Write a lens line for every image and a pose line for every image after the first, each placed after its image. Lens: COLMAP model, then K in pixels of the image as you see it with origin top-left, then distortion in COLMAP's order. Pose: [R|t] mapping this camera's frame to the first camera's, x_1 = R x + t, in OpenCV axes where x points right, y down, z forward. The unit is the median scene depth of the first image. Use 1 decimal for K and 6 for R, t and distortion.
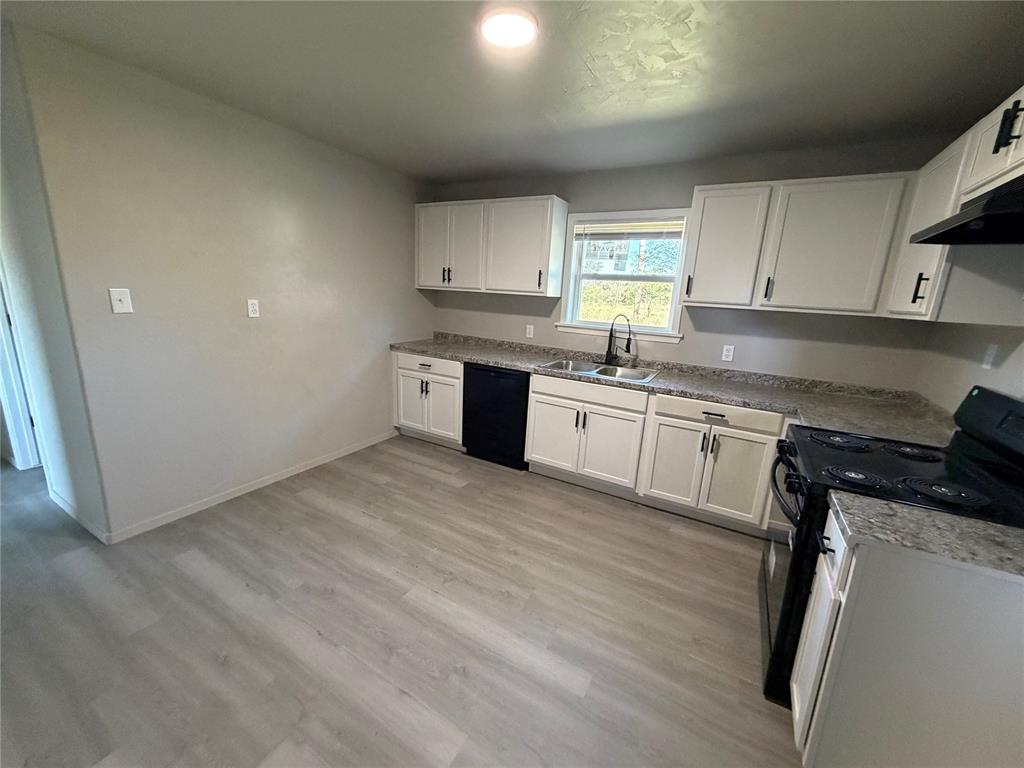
lens RADIAL K [[409.4, 0, 511.0], [0, 409.4, 383.9], [0, 0, 1]] dist [0.001306, -0.000120]
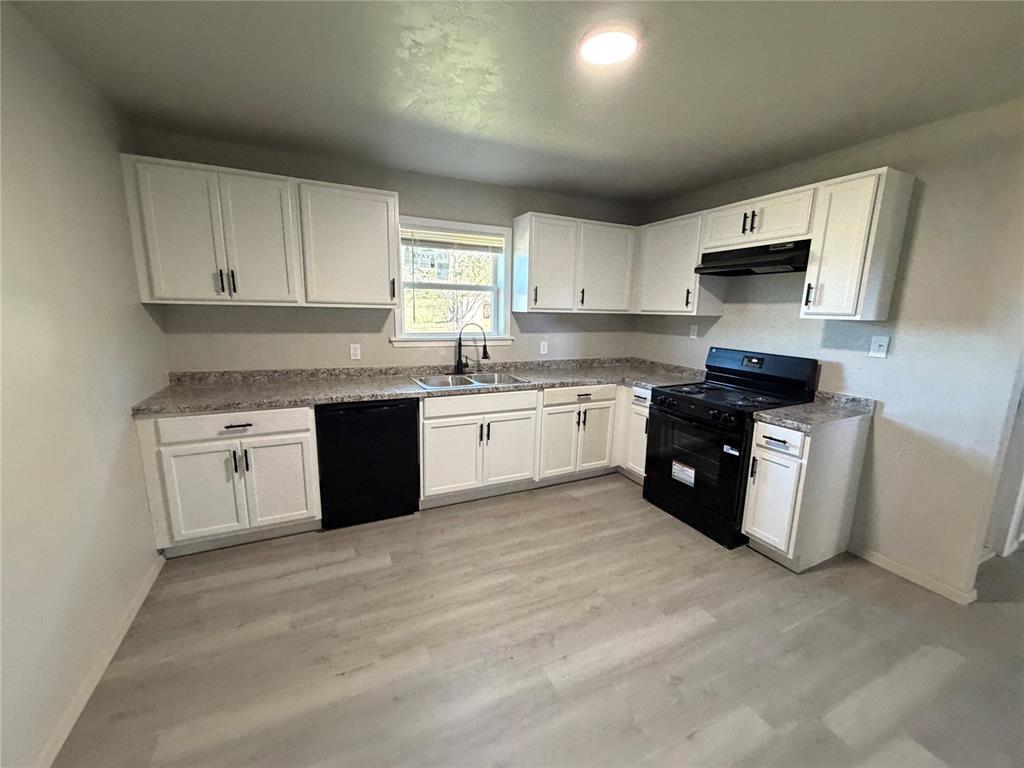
lens RADIAL K [[409.4, 0, 511.0], [0, 409.4, 383.9], [0, 0, 1]] dist [0.001306, -0.000120]
pose [[0.568126, -0.190256, 0.800647, -0.522503], [0.190282, 0.976914, 0.097121, -0.101900], [-0.800641, 0.097172, 0.591212, 0.328858]]
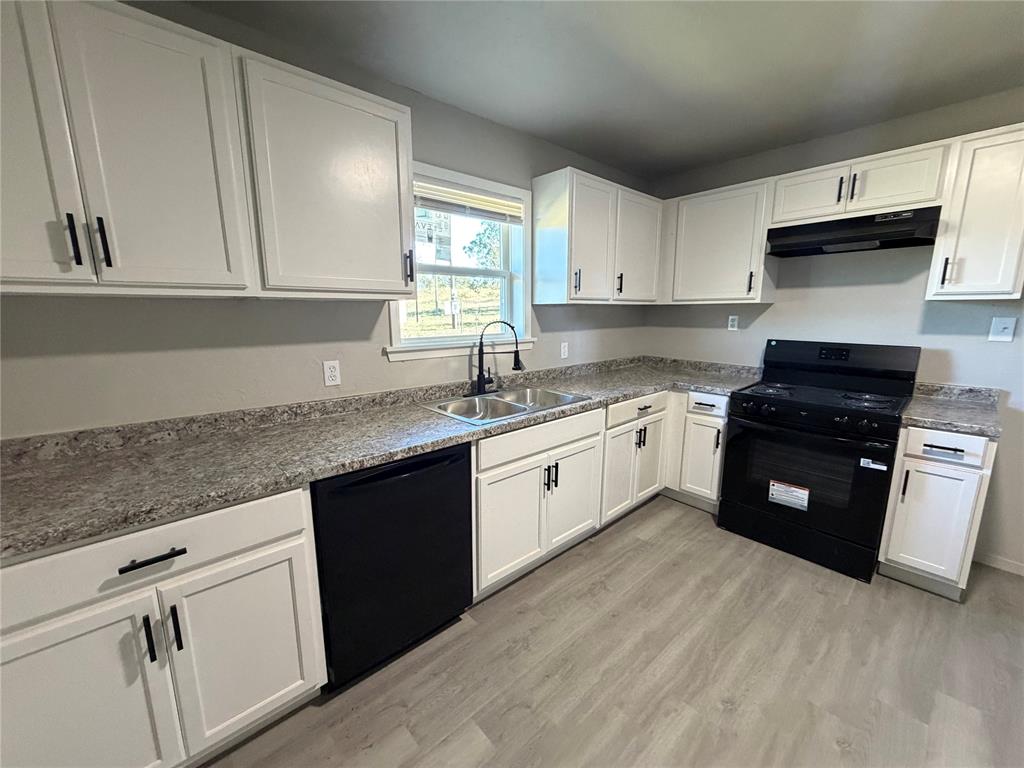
lens RADIAL K [[409.4, 0, 511.0], [0, 409.4, 383.9], [0, 0, 1]] dist [0.001306, -0.000120]
pose [[0.310281, -0.221752, 0.924420, -0.414758], [0.229613, 0.961104, 0.153483, -0.168121], [-0.922498, 0.164636, 0.349130, 0.742400]]
